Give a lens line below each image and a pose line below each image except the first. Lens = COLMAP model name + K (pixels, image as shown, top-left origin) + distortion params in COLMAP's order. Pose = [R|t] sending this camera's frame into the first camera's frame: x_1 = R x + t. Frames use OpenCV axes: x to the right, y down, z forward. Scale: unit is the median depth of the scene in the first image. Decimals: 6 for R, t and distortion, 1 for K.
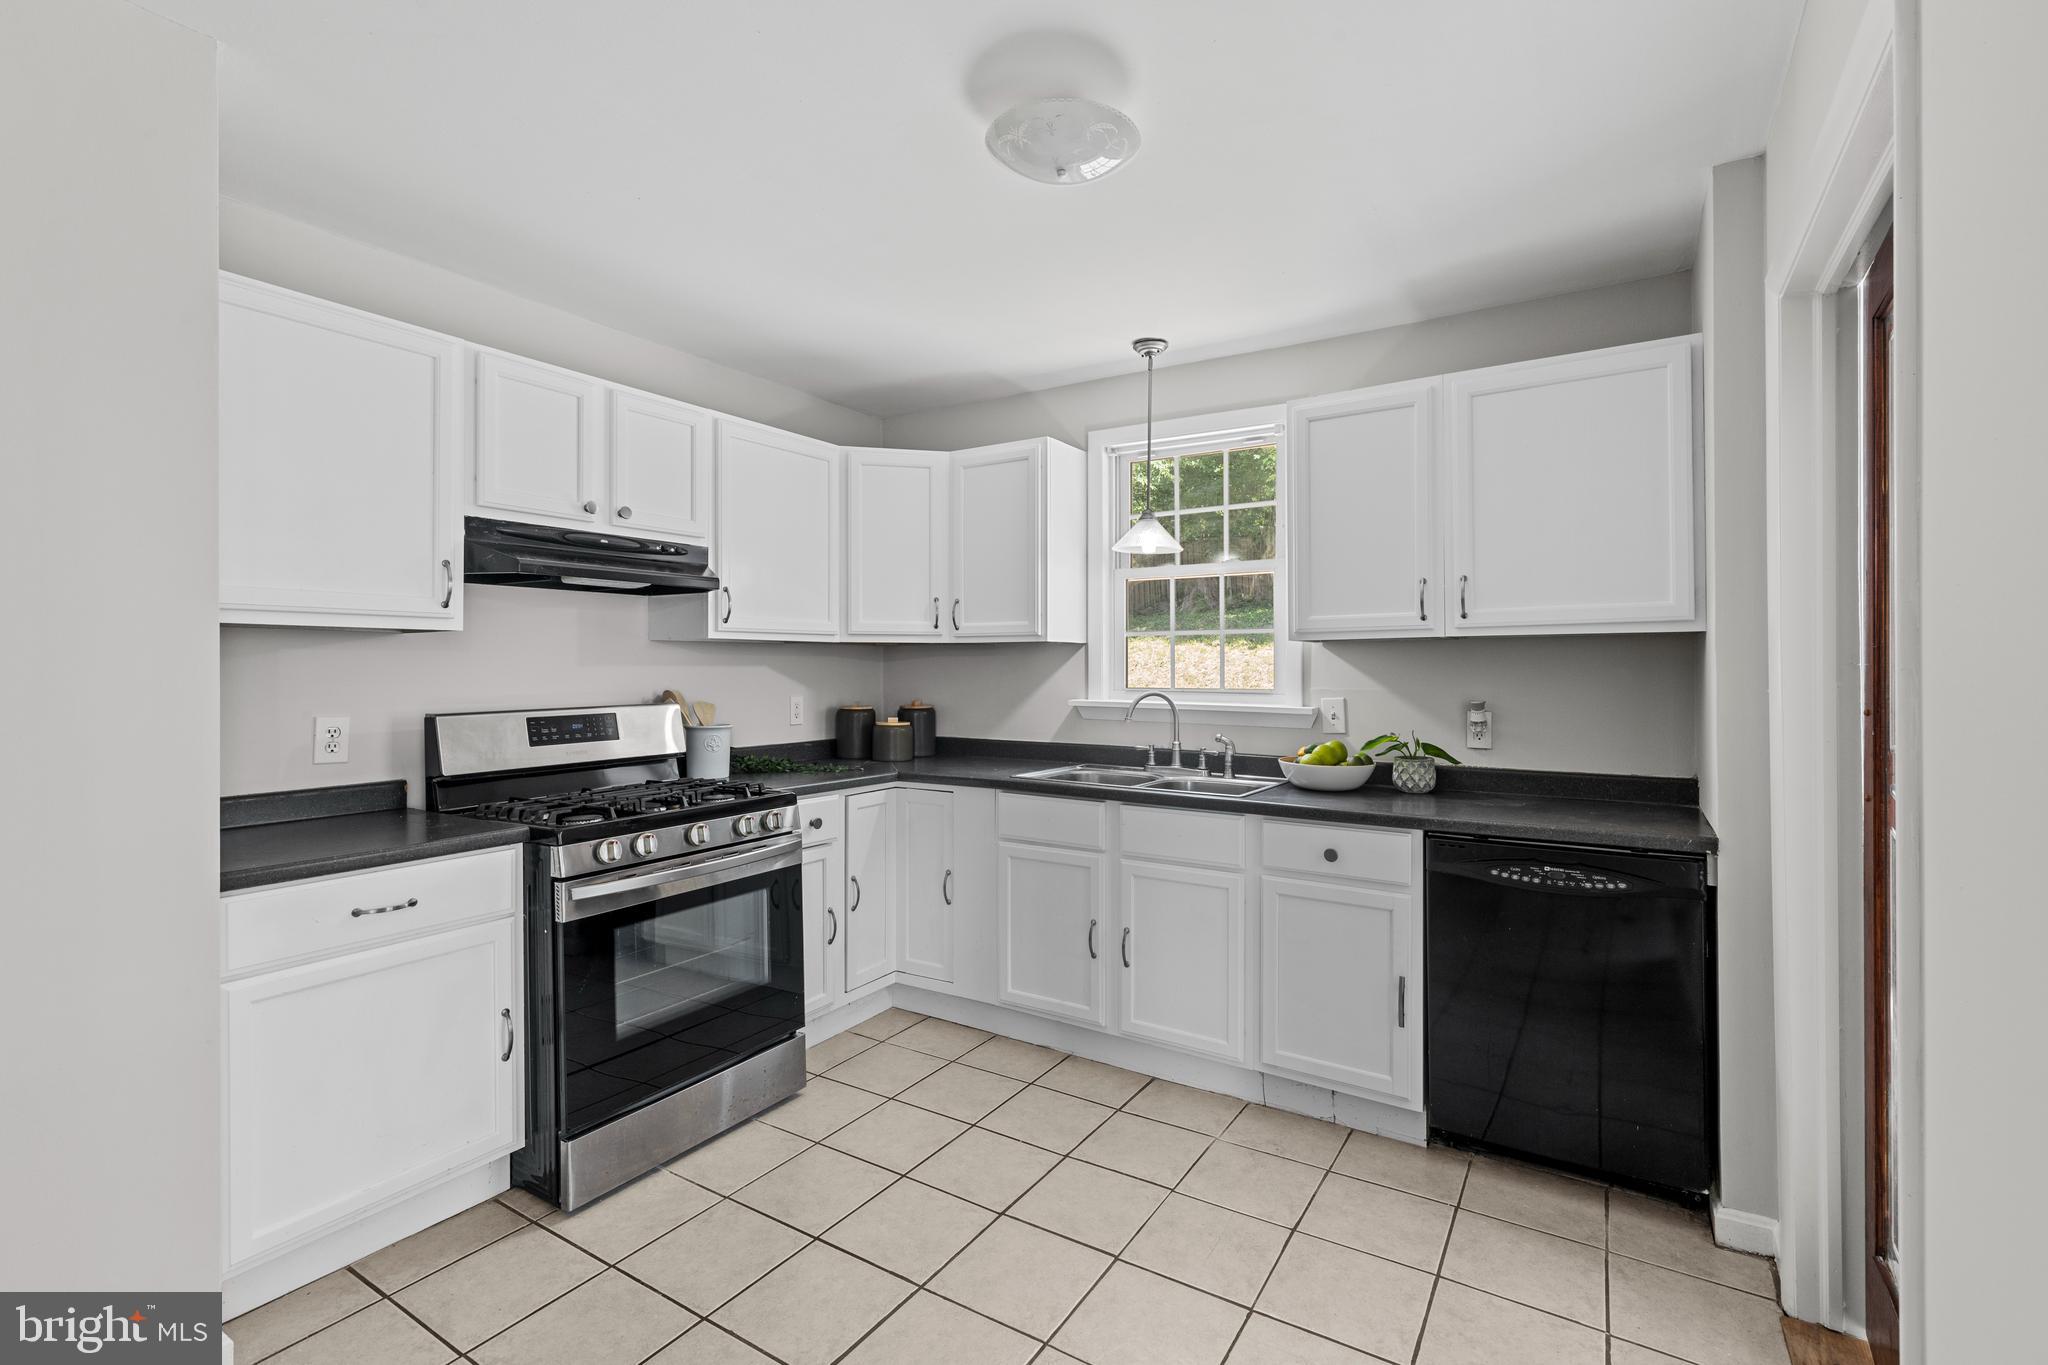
lens RADIAL K [[920.3, 0, 1021.0], [0, 920.3, 662.1], [0, 0, 1]] dist [0.008009, -0.001434]
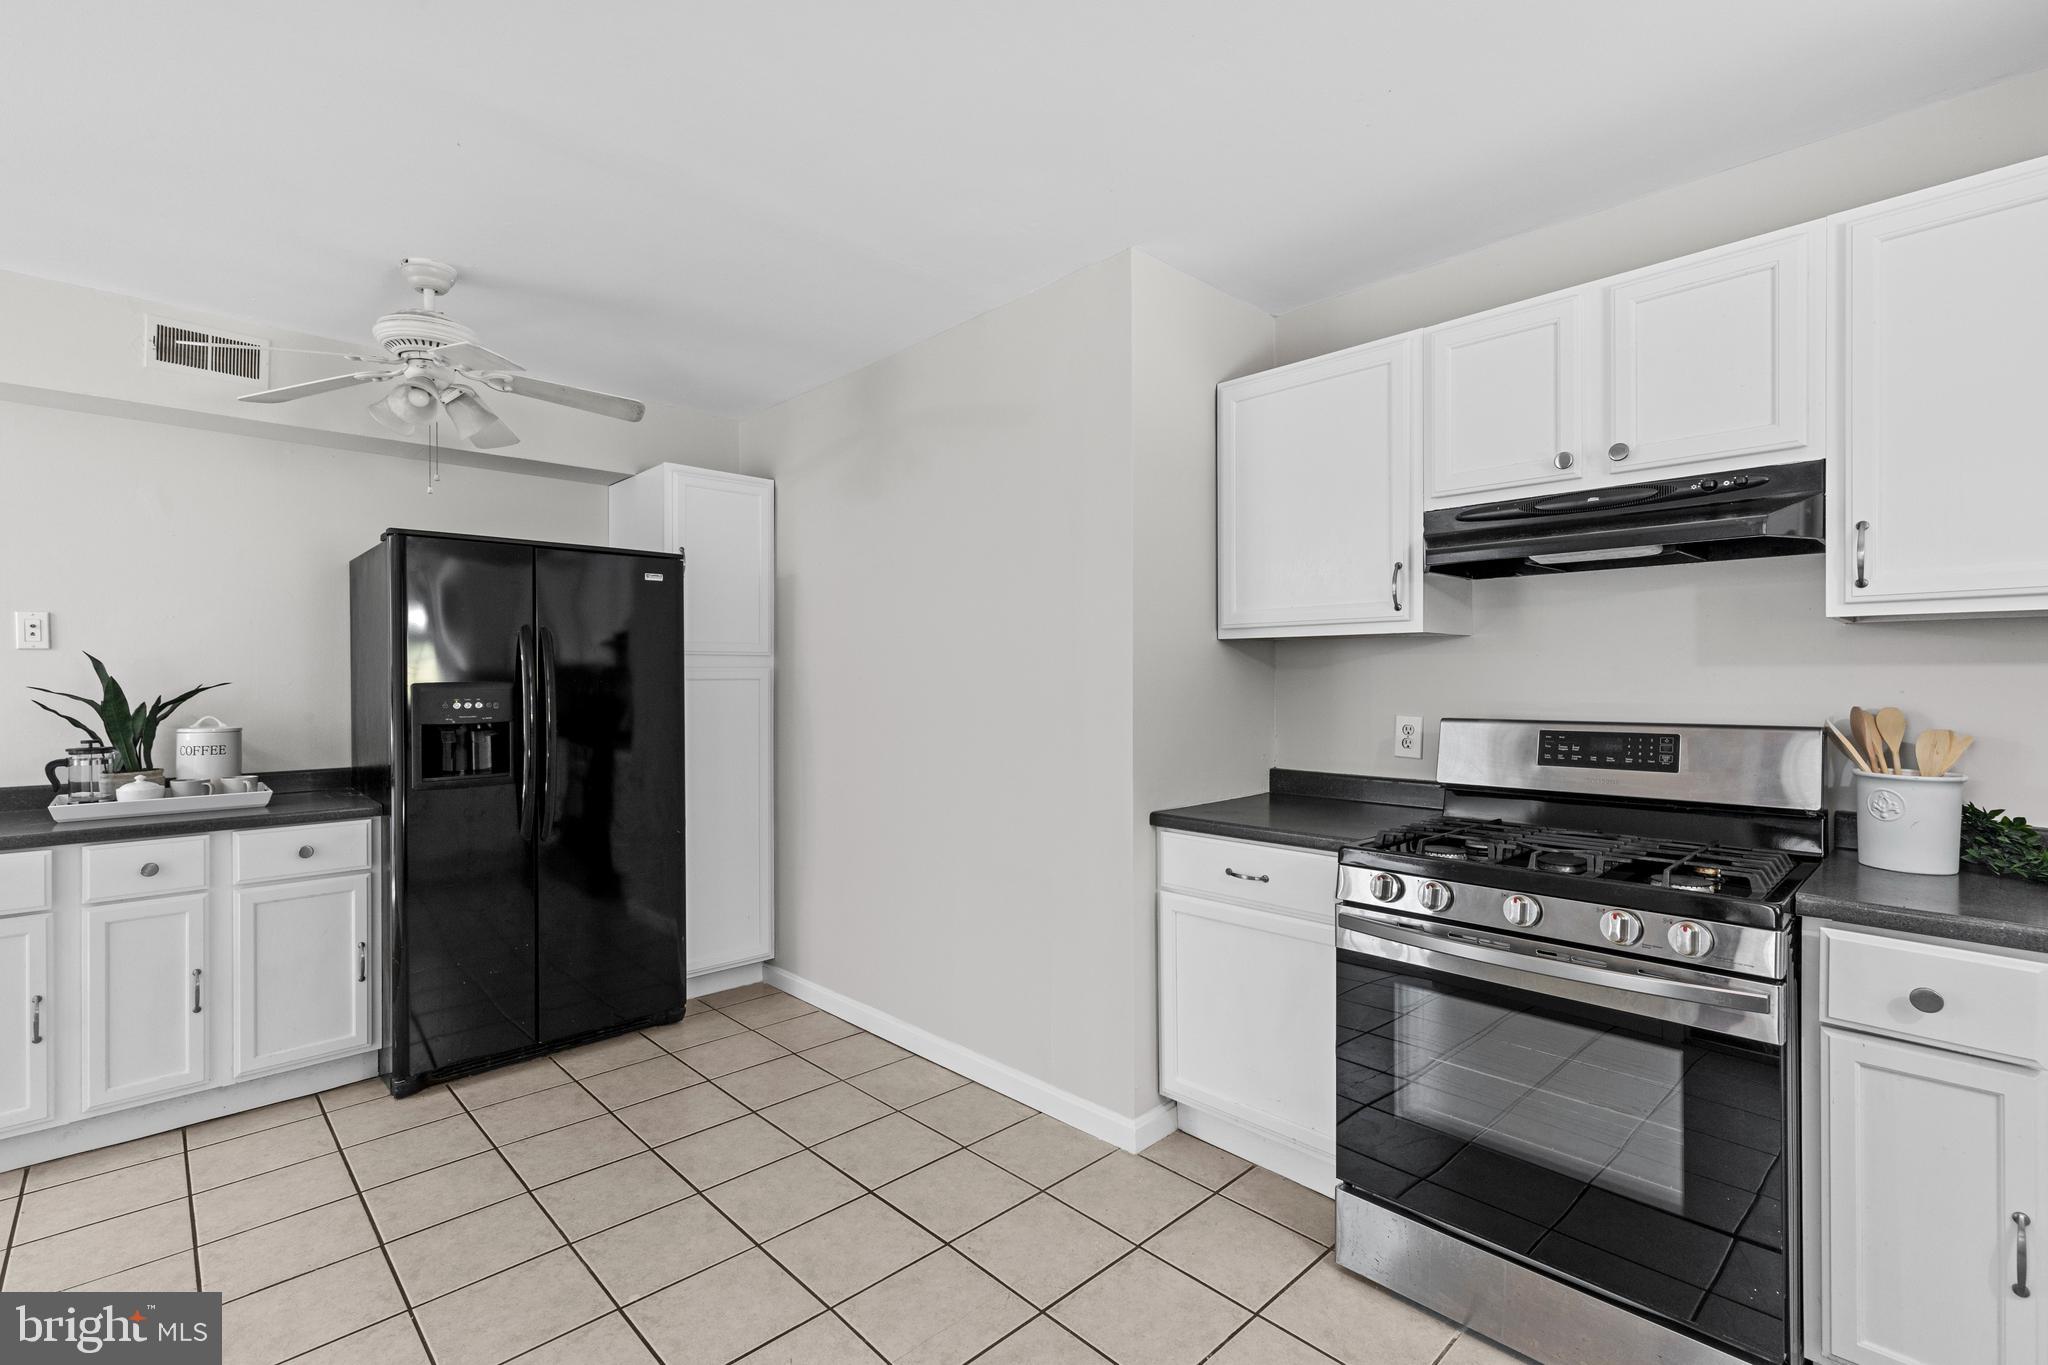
lens RADIAL K [[920.3, 0, 1029.1], [0, 920.3, 676.7], [0, 0, 1]] dist [0.008009, -0.001434]
pose [[-0.230430, 0.007484, -0.973060, 0.376174], [0.010981, 0.999927, 0.005090, 0.002696], [0.973027, -0.009512, -0.230495, 0.732096]]
